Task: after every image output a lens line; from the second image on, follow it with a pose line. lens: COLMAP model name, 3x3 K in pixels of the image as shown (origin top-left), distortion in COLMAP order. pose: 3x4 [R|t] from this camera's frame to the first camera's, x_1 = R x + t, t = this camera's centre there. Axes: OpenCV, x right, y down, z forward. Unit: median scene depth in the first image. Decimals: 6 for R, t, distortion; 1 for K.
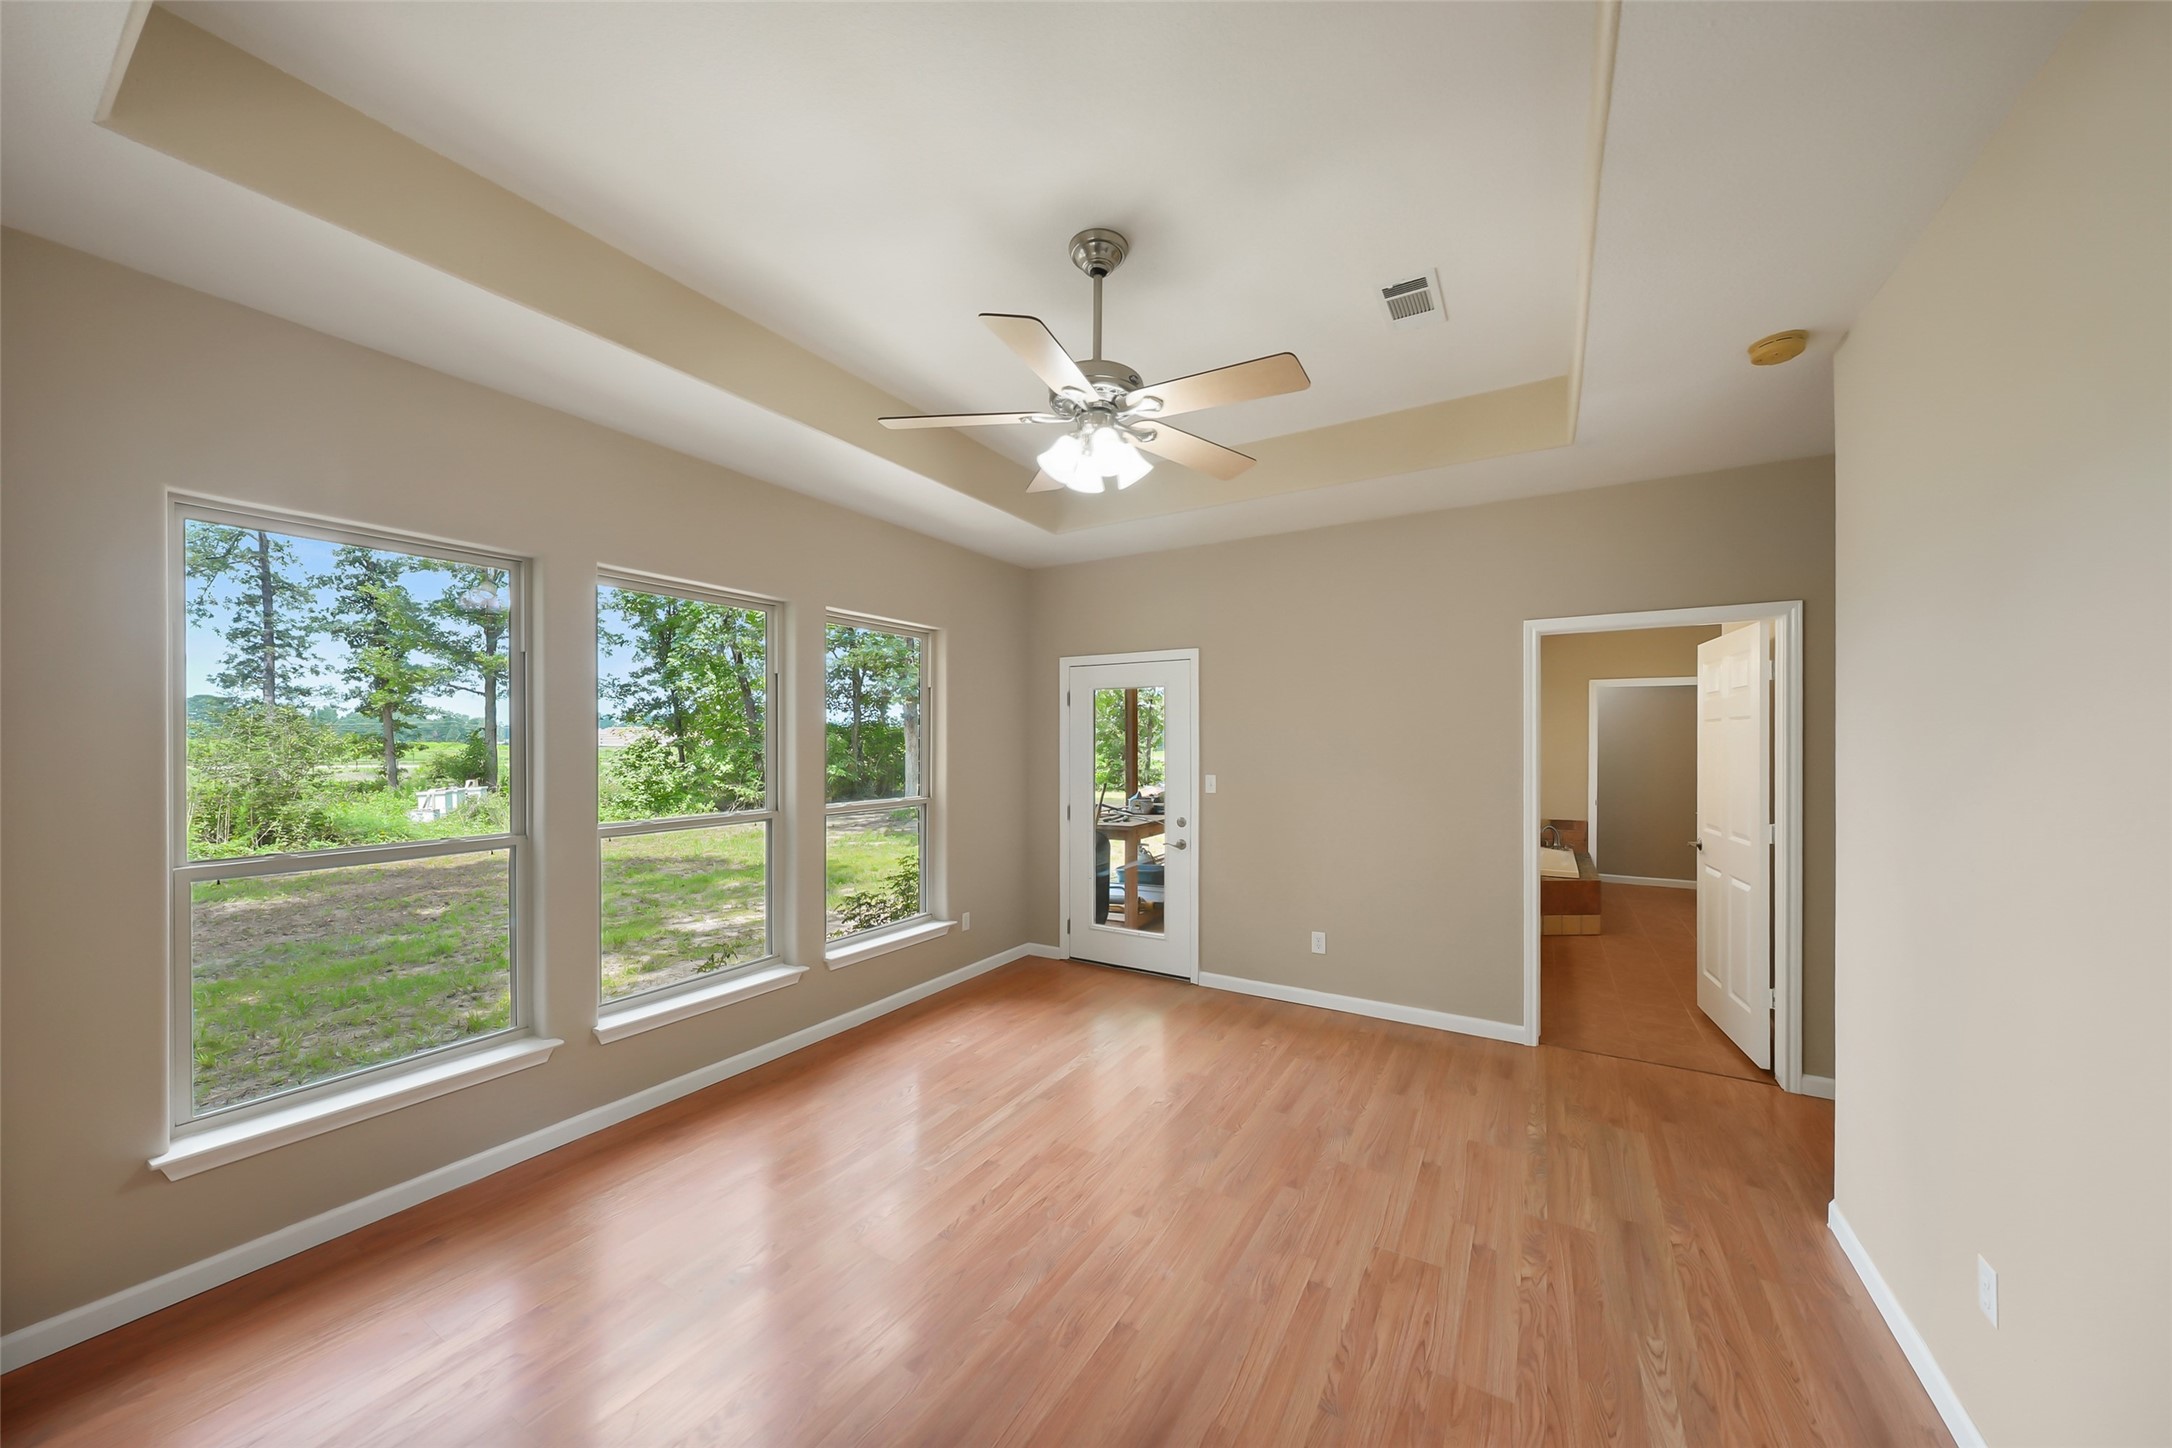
lens RADIAL K [[751.1, 0, 1084.6], [0, 751.1, 725.8], [0, 0, 1]] dist [-0.001874, -0.000005]
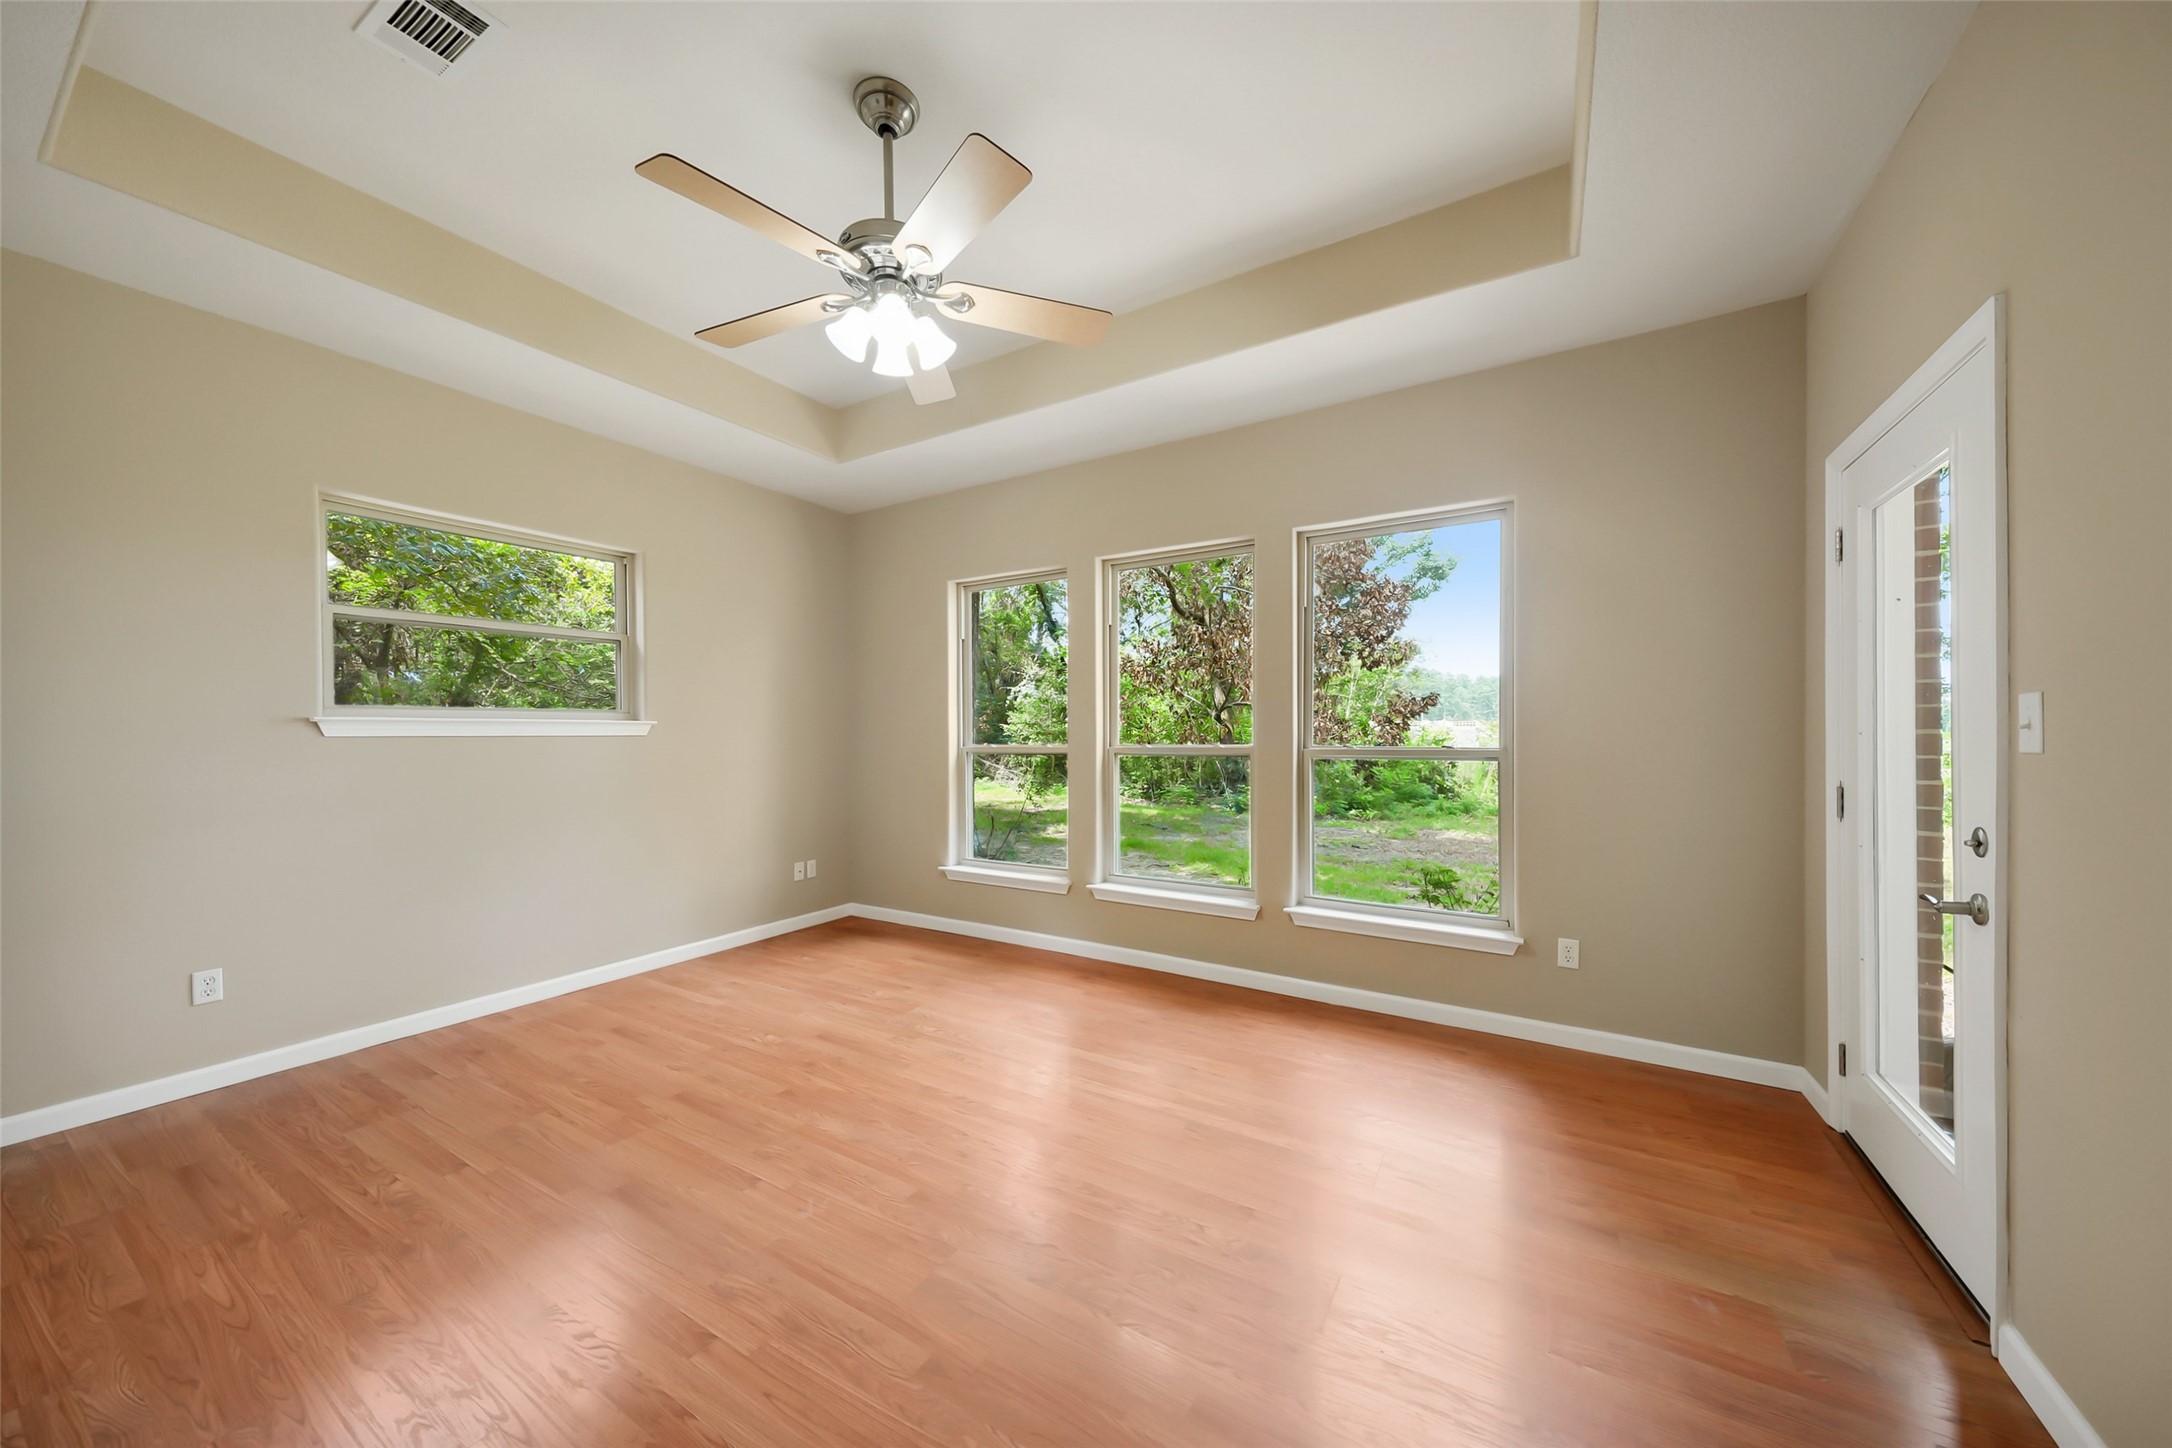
lens RADIAL K [[751.1, 0, 1085.4], [0, 751.1, 720.7], [0, 0, 1]] dist [-0.001874, -0.000005]
pose [[0.008168, -0.012469, -0.999889, 0.853236], [0.013475, 0.999833, -0.012358, 0.136458], [0.999876, -0.013373, 0.008335, 1.125585]]
